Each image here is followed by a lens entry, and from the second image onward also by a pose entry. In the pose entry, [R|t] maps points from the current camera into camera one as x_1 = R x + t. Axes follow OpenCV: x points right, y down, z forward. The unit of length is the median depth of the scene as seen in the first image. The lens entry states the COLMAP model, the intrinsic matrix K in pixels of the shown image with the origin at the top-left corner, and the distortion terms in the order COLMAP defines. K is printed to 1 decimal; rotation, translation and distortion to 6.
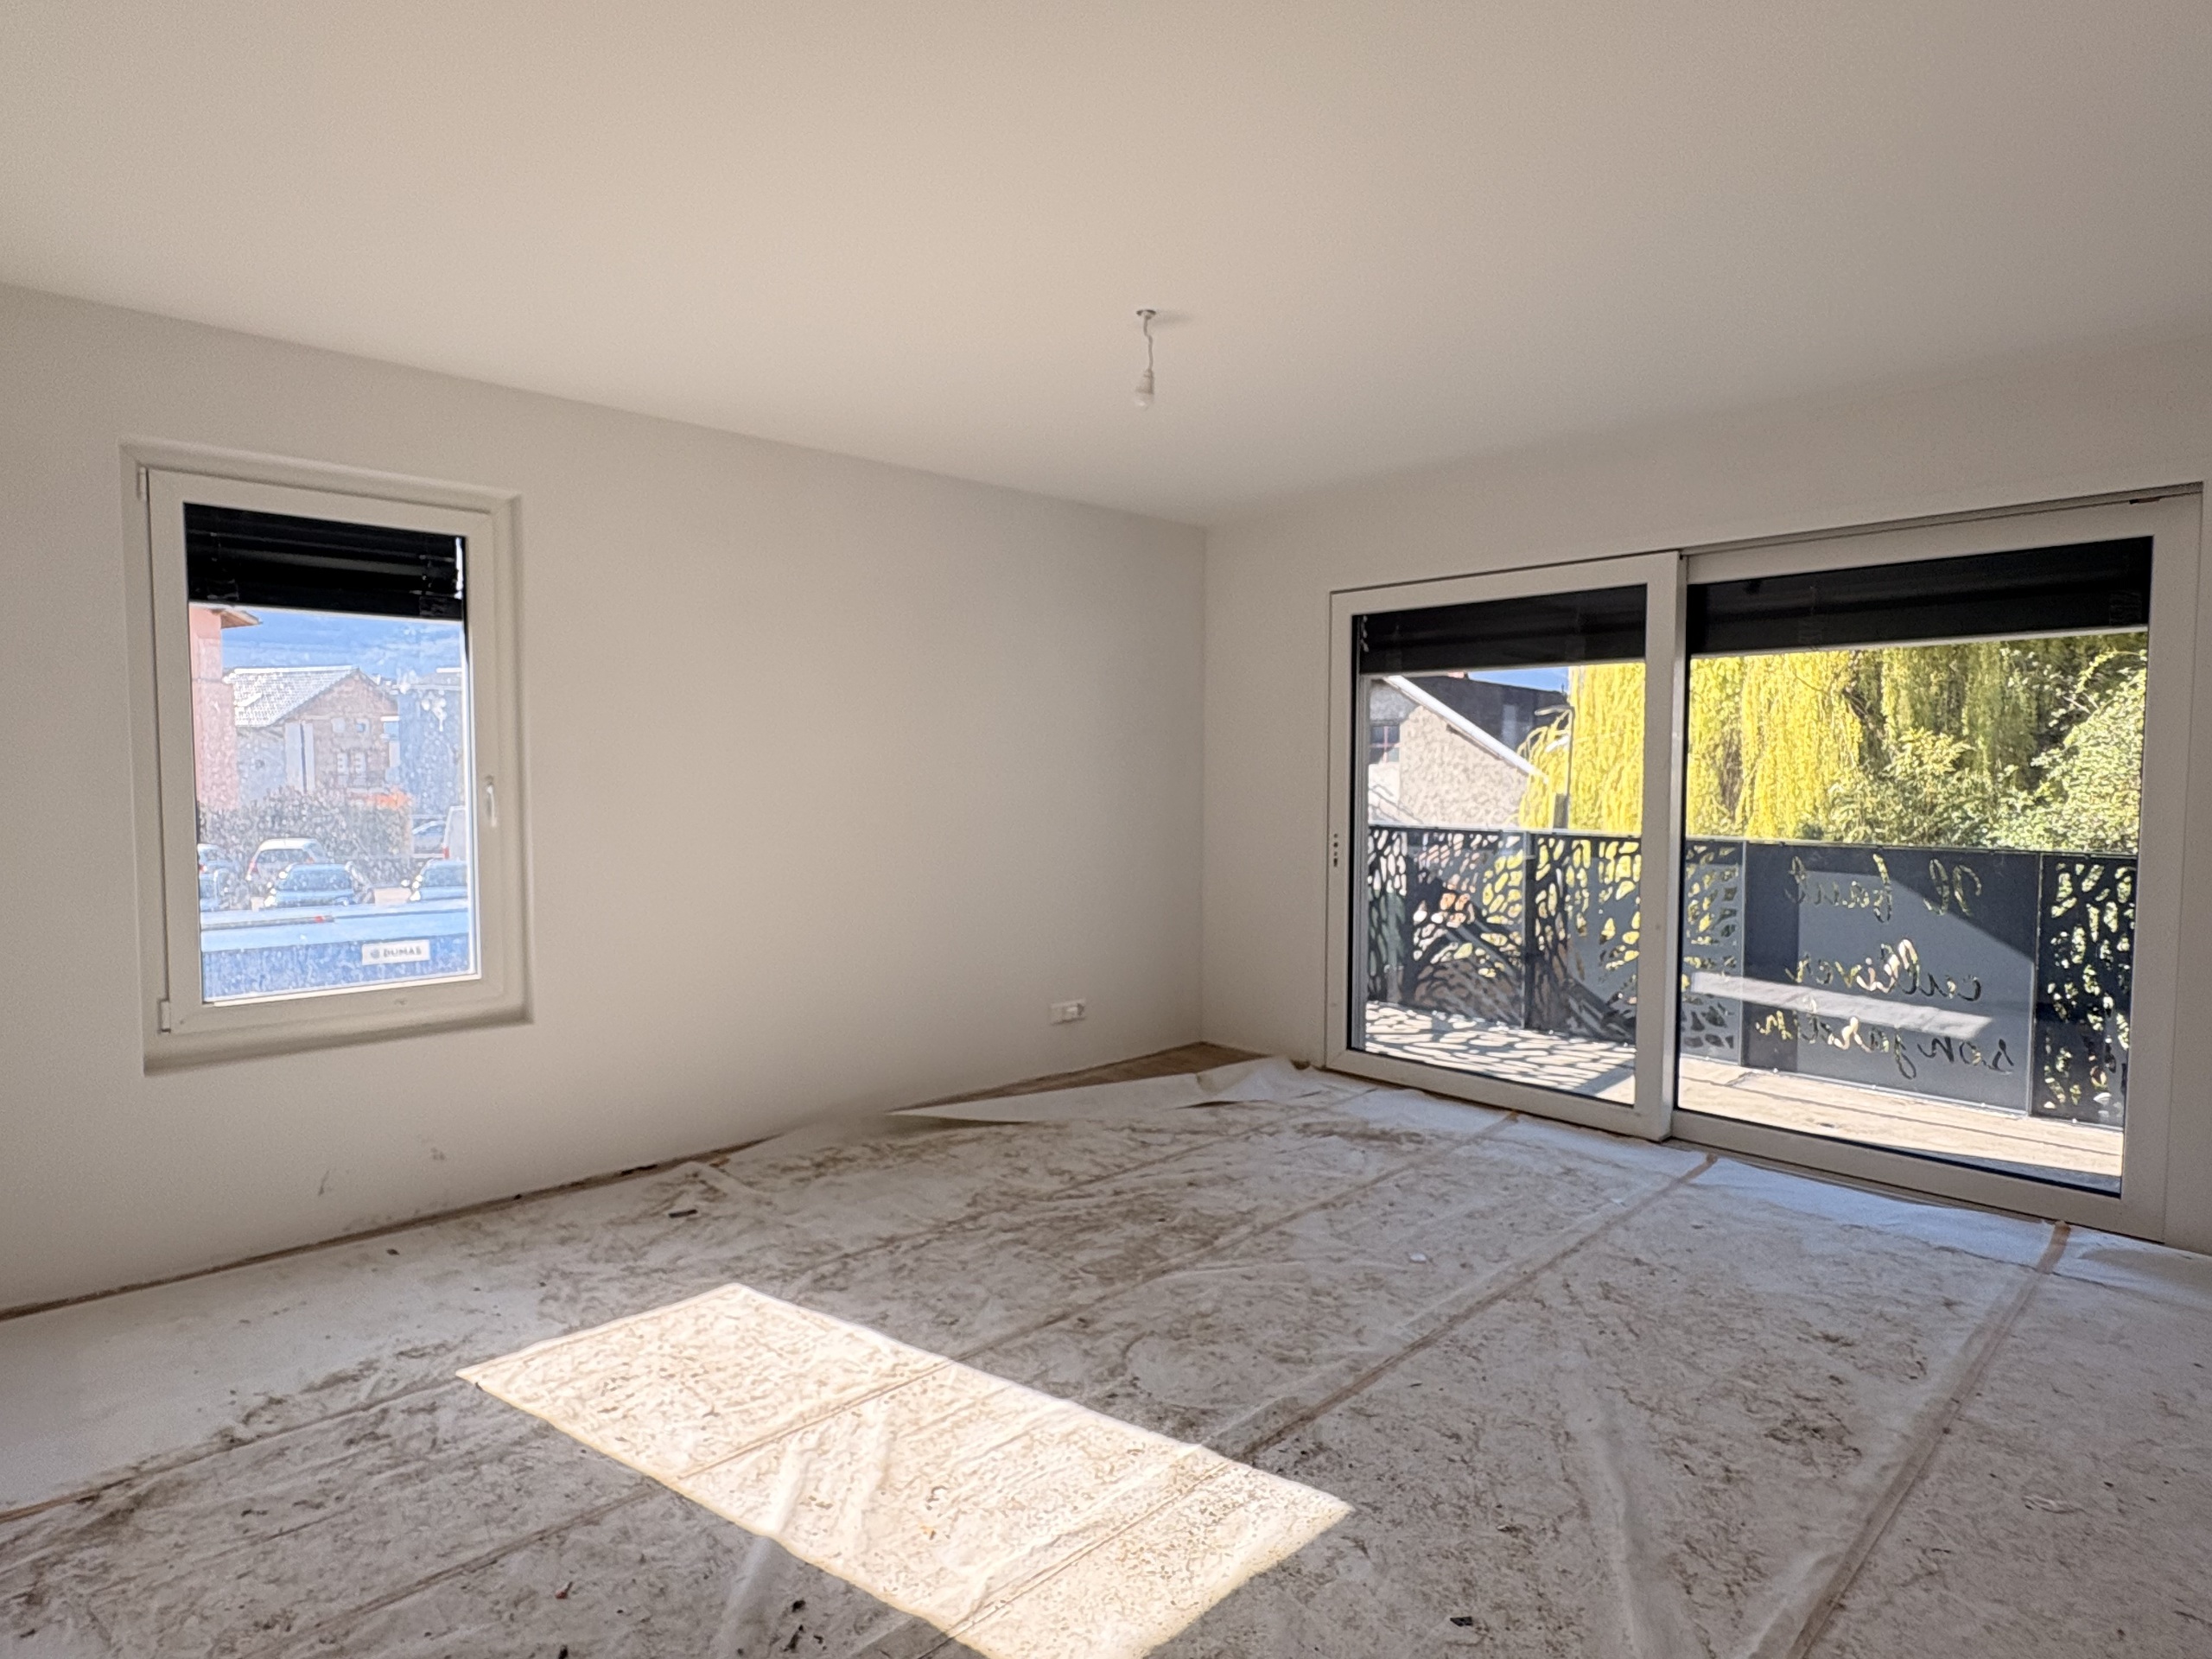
lens RADIAL K [[1181.3, 0, 1117.4], [0, 1181.3, 834.8], [0, 0, 1]] dist [-0.000530, -0.001074]
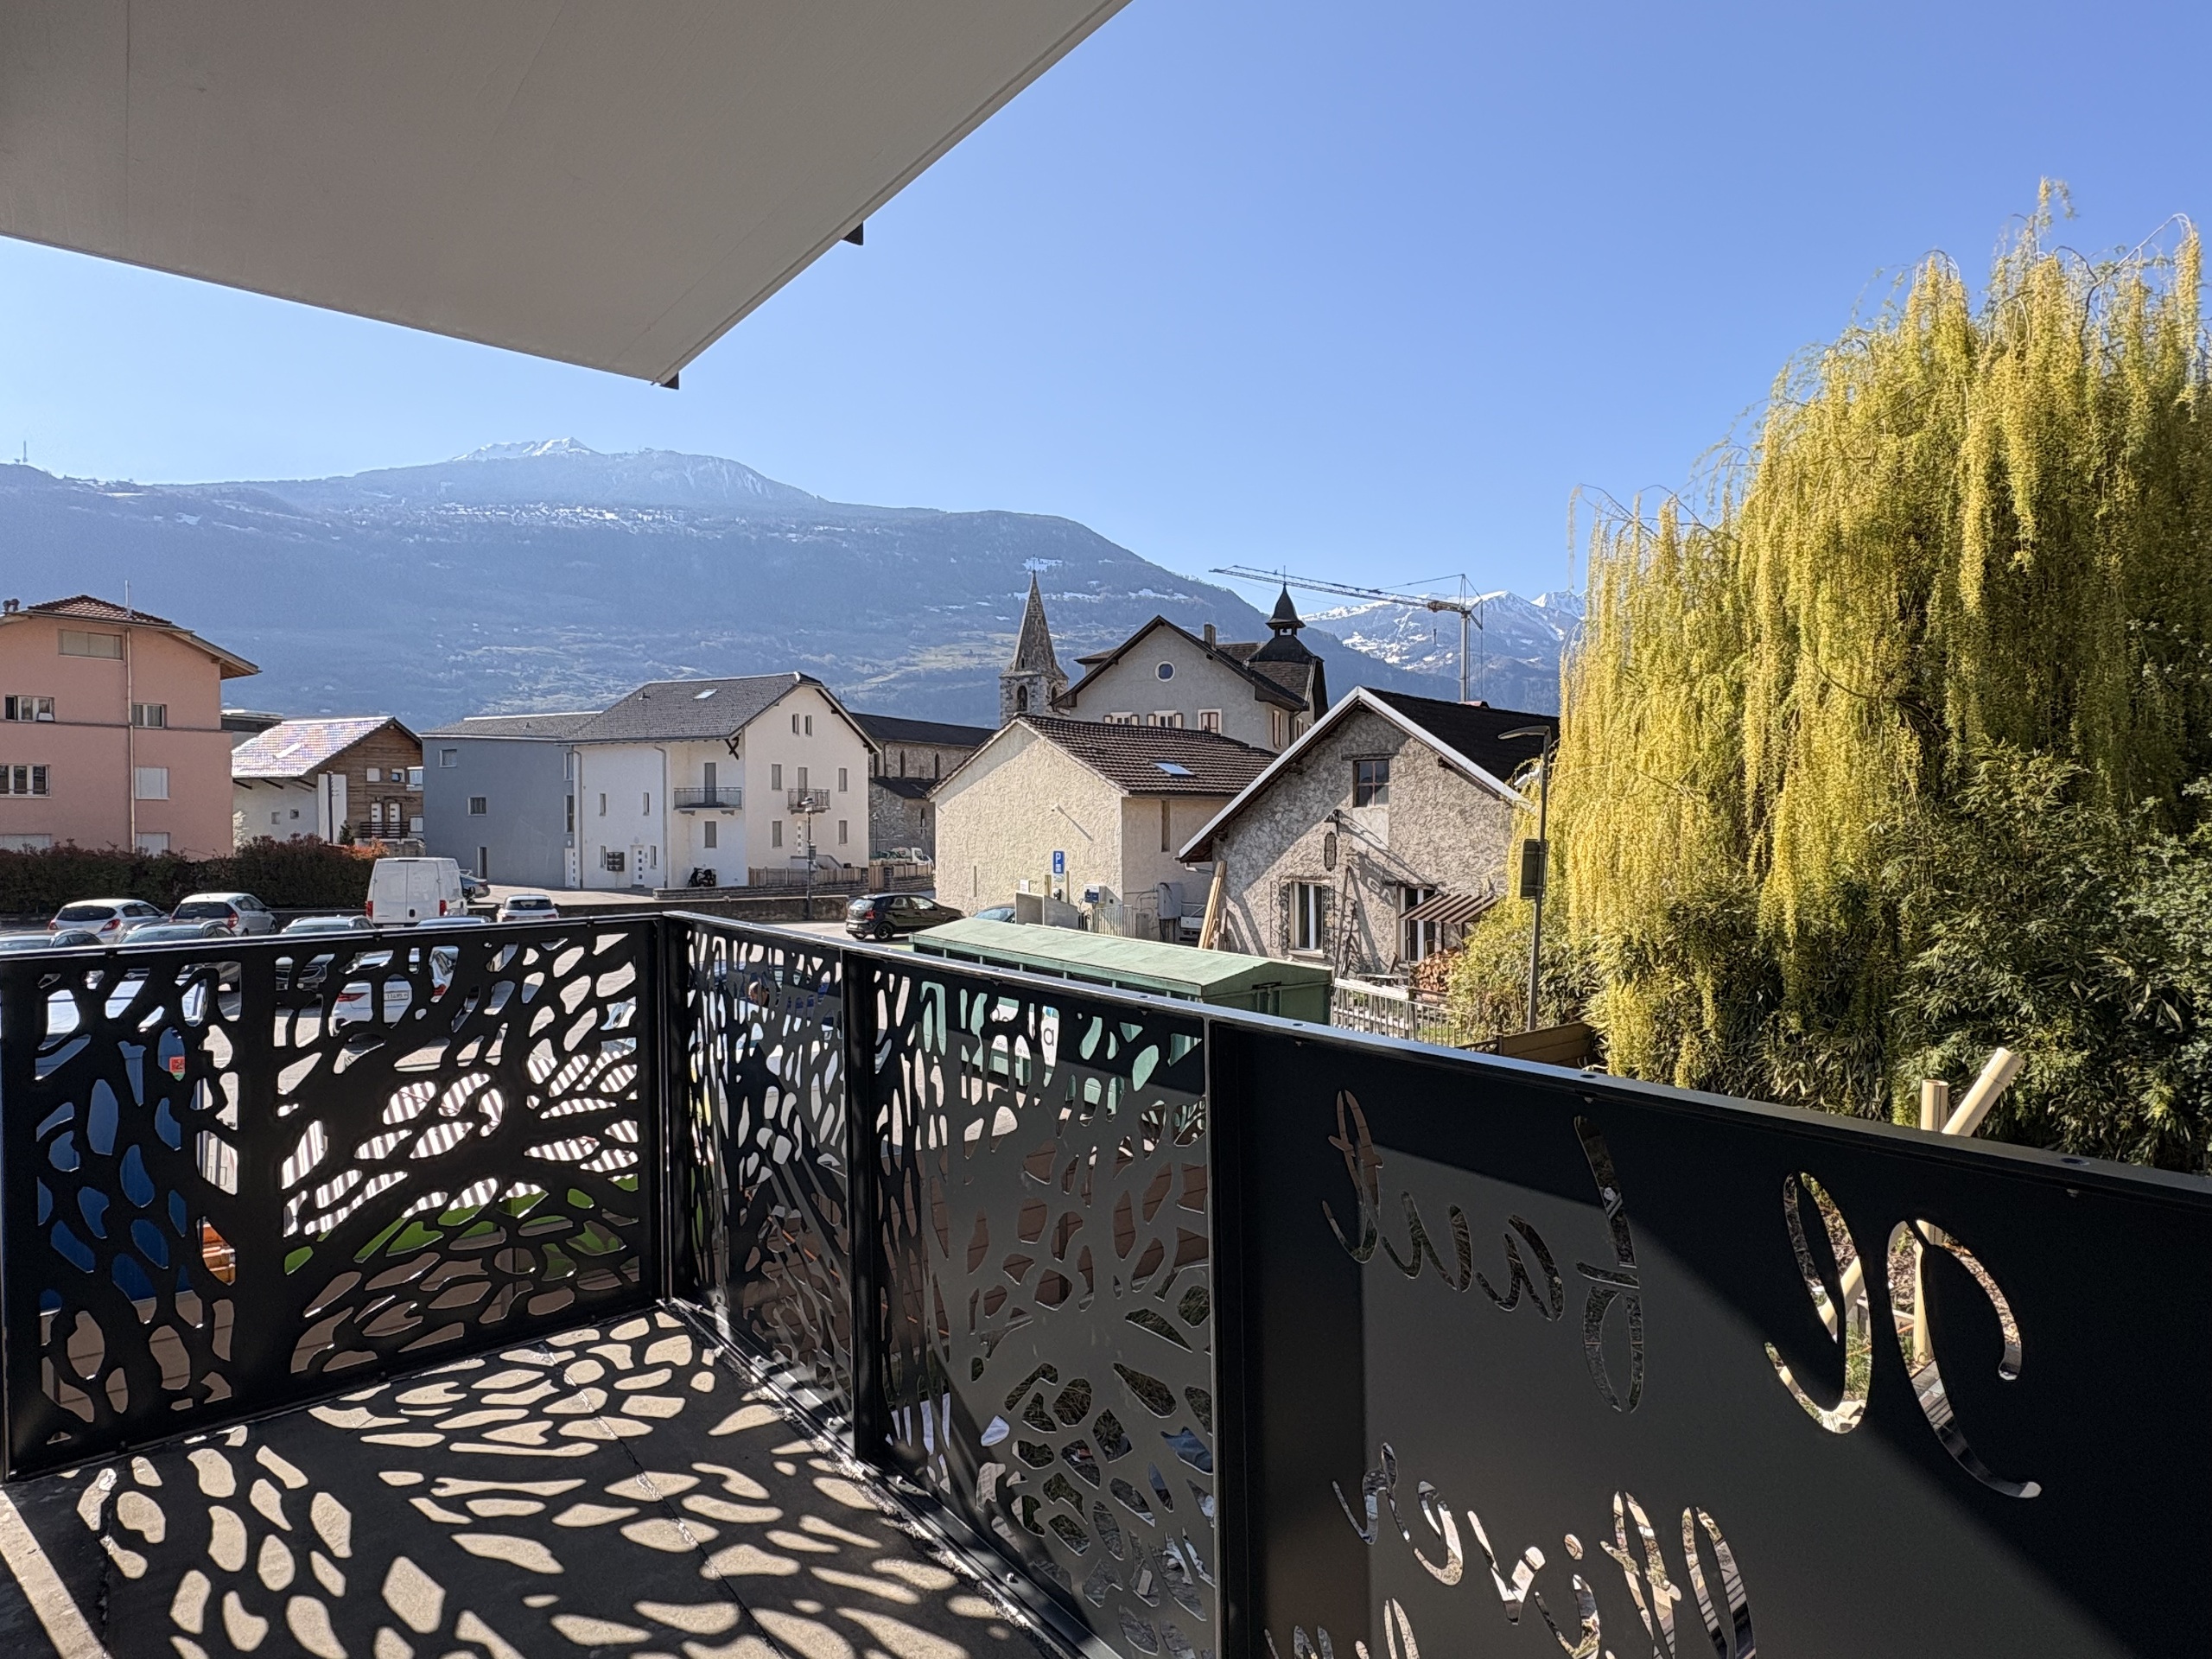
lens RADIAL K [[1181.3, 0, 1095.7], [0, 1181.3, 817.8], [0, 0, 1]] dist [-0.000530, -0.001074]
pose [[0.996792, -0.005504, -0.079843, 0.217645], [0.001236, 0.998572, -0.053404, -0.012099], [0.080023, 0.053134, 0.995376, 0.291136]]
